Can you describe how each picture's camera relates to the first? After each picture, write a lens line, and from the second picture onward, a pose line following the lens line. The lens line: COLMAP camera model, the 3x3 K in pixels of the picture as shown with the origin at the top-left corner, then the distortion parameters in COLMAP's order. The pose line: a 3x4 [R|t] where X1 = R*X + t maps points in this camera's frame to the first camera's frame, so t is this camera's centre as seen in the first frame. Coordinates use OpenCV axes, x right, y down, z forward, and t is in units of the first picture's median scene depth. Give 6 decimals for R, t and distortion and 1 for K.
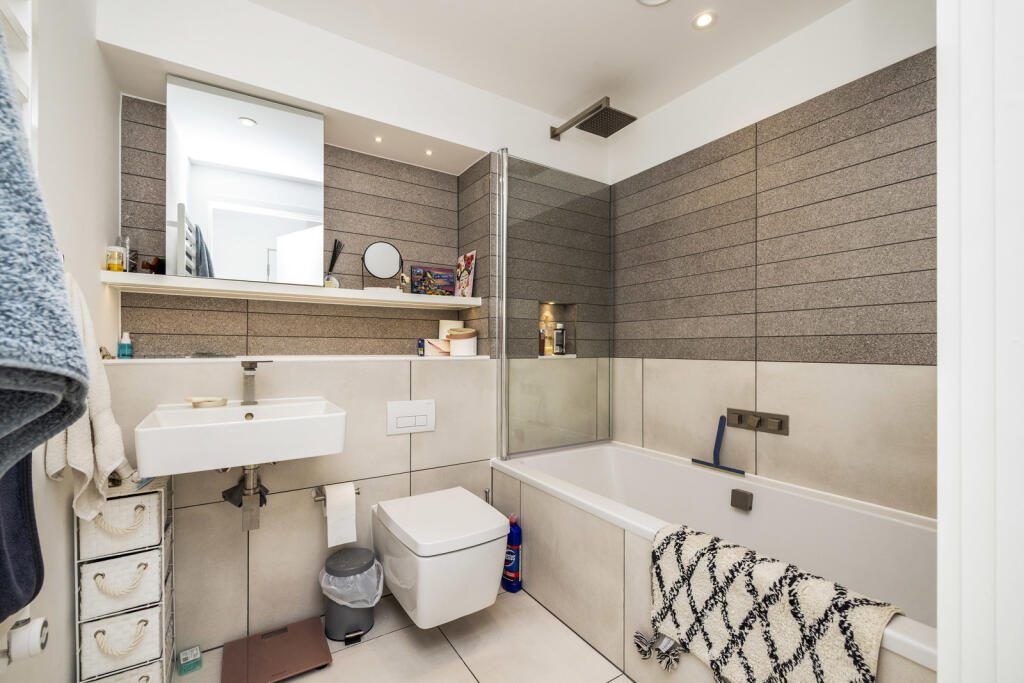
lens RADIAL K [[437.5, 0, 516.6], [0, 437.5, 345.1], [0, 0, 1]] dist [-0.000554, 0.000029]
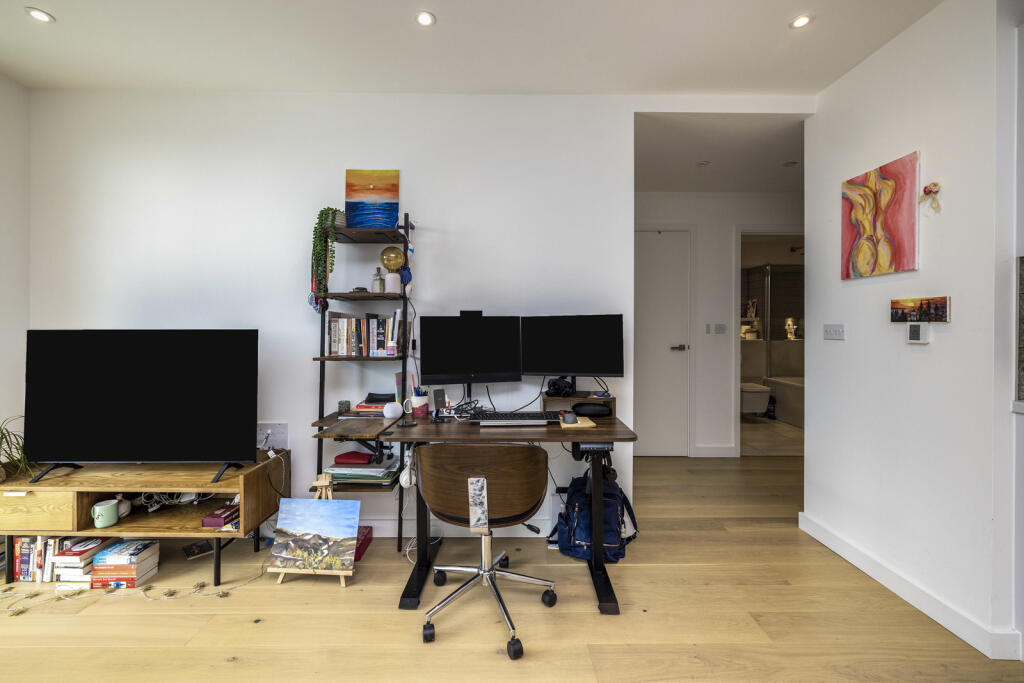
lens RADIAL K [[437.8, 0, 512.3], [0, 437.8, 323.2], [0, 0, 1]] dist [0.000265, 0.000104]
pose [[0.840834, -0.002514, -0.541288, 0.095856], [0.001688, 0.999997, -0.002023, -0.065499], [0.541291, 0.000787, 0.840835, -1.980844]]
